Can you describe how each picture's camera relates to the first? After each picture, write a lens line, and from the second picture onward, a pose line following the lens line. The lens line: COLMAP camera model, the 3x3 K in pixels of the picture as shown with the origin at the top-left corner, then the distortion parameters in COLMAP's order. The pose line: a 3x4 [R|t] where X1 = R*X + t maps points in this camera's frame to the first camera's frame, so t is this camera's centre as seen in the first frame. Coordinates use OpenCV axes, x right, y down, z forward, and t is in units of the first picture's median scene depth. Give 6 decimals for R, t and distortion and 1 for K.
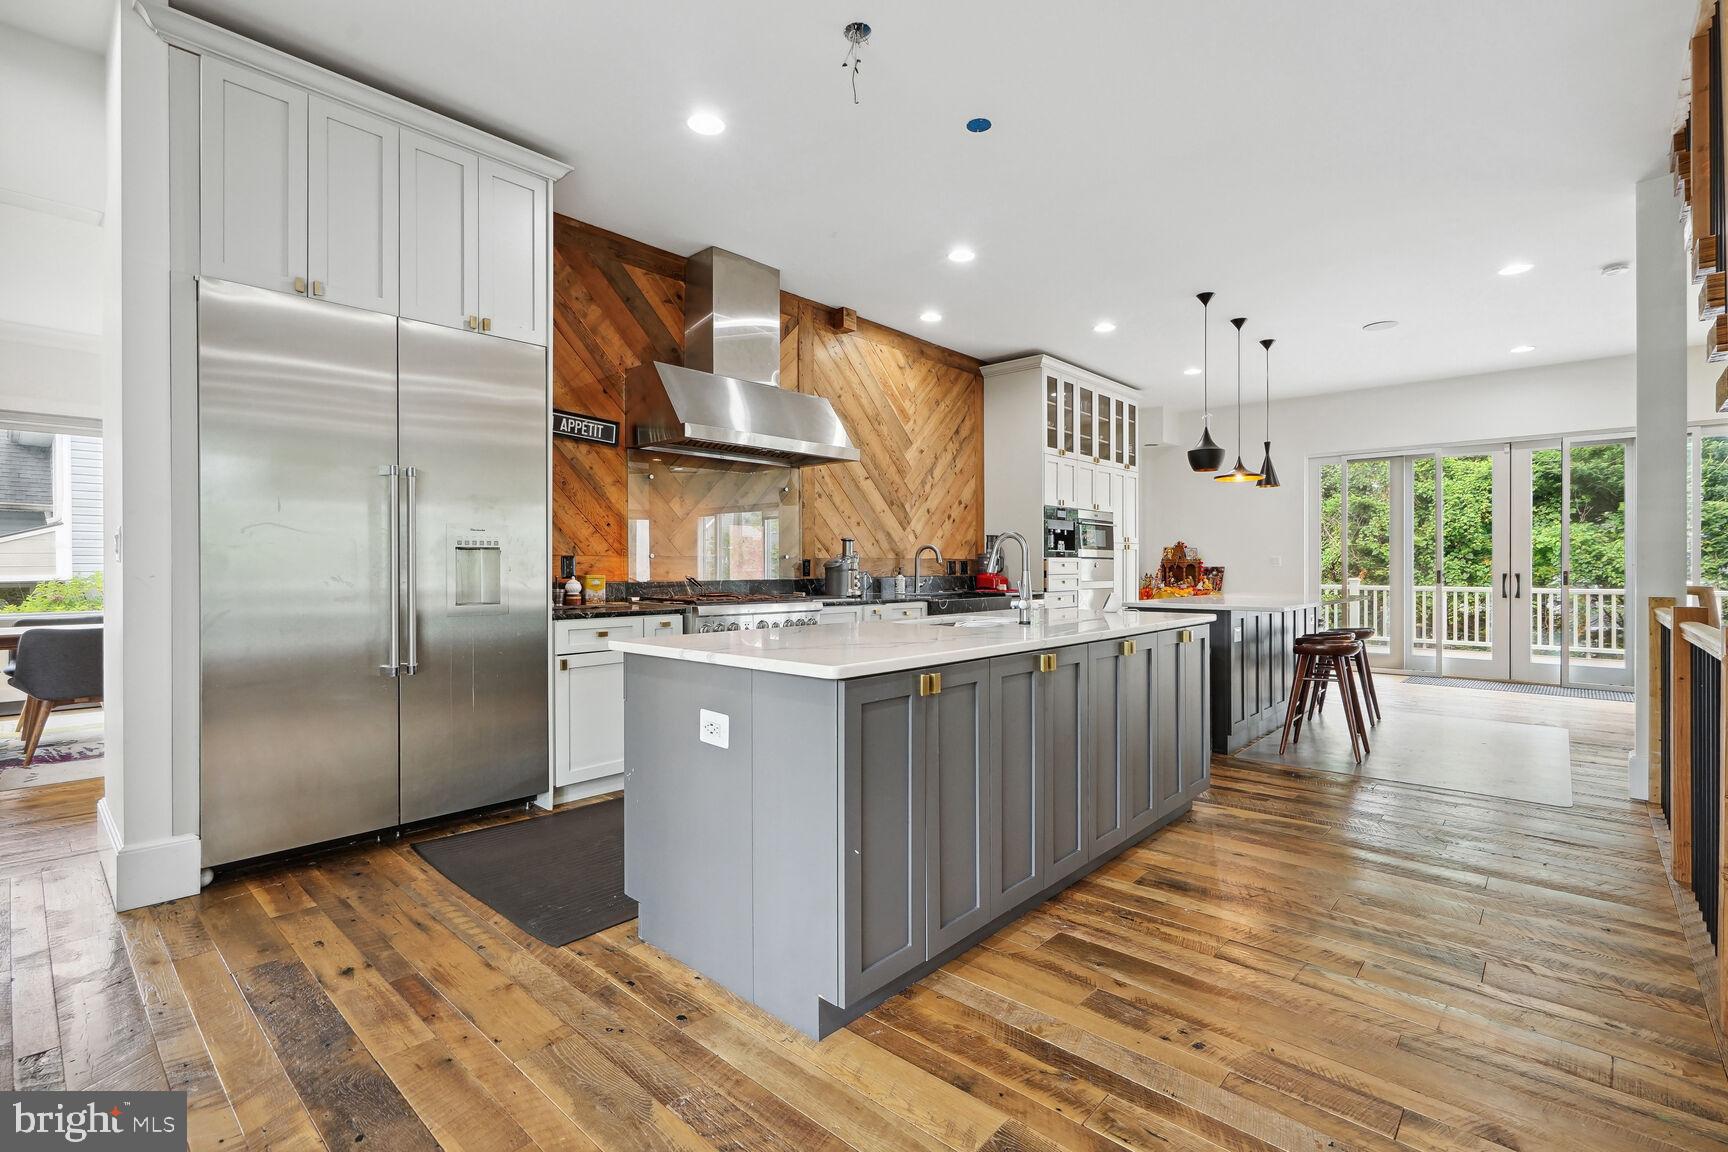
lens RADIAL K [[792.6, 0, 867.6], [0, 792.6, 571.6], [0, 0, 1]] dist [-0.018510, 0.000348]
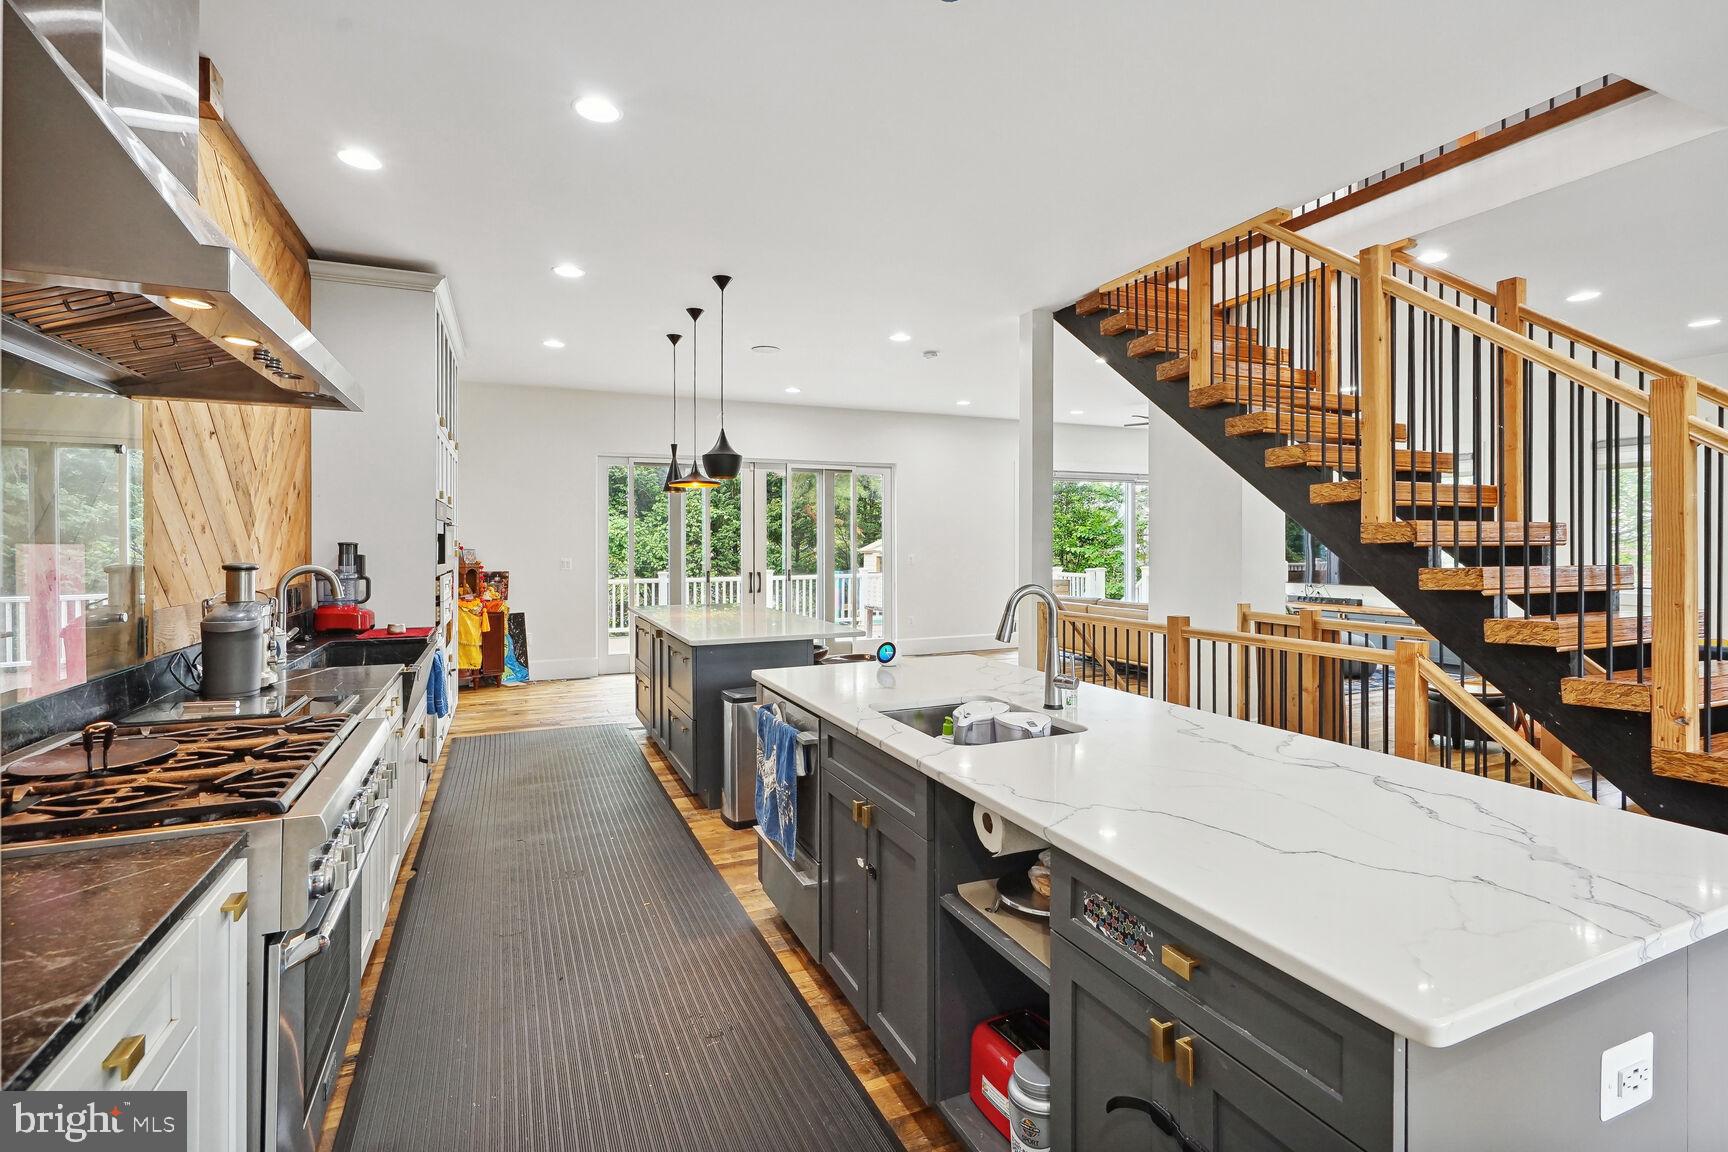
lens RADIAL K [[801.7, 0, 862.3], [0, 801.7, 542.9], [0, 0, 1]] dist [0.000312, 0.000123]
pose [[0.400878, -0.001737, 0.916130, -0.268562], [0.010296, 0.999944, -0.002610, -0.042810], [-0.916073, 0.010478, 0.400874, 0.413397]]
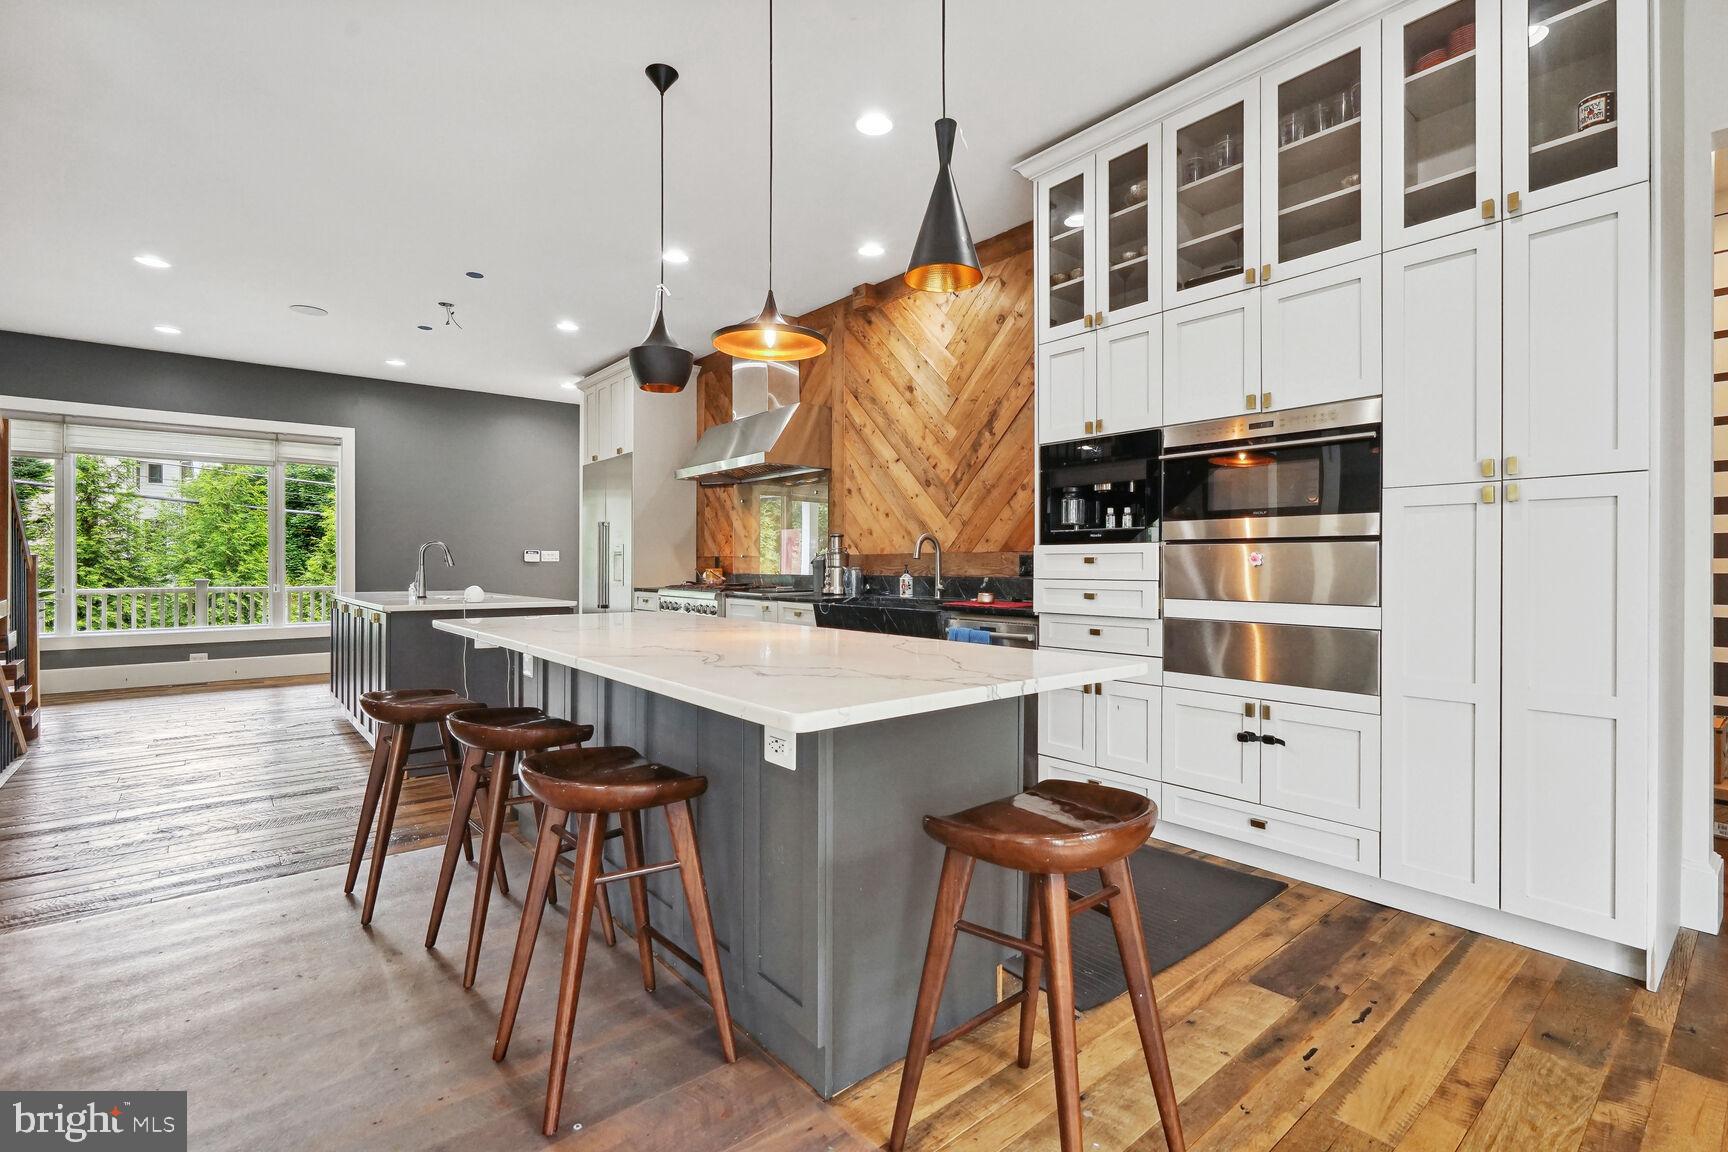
lens RADIAL K [[792.6, 0, 867.6], [0, 792.6, 571.6], [0, 0, 1]] dist [-0.018510, 0.000348]
pose [[-0.142289, 0.004753, -0.989814, 0.785812], [-0.008006, 0.999950, 0.005952, -0.002436], [0.989793, 0.008771, -0.142244, 1.002557]]
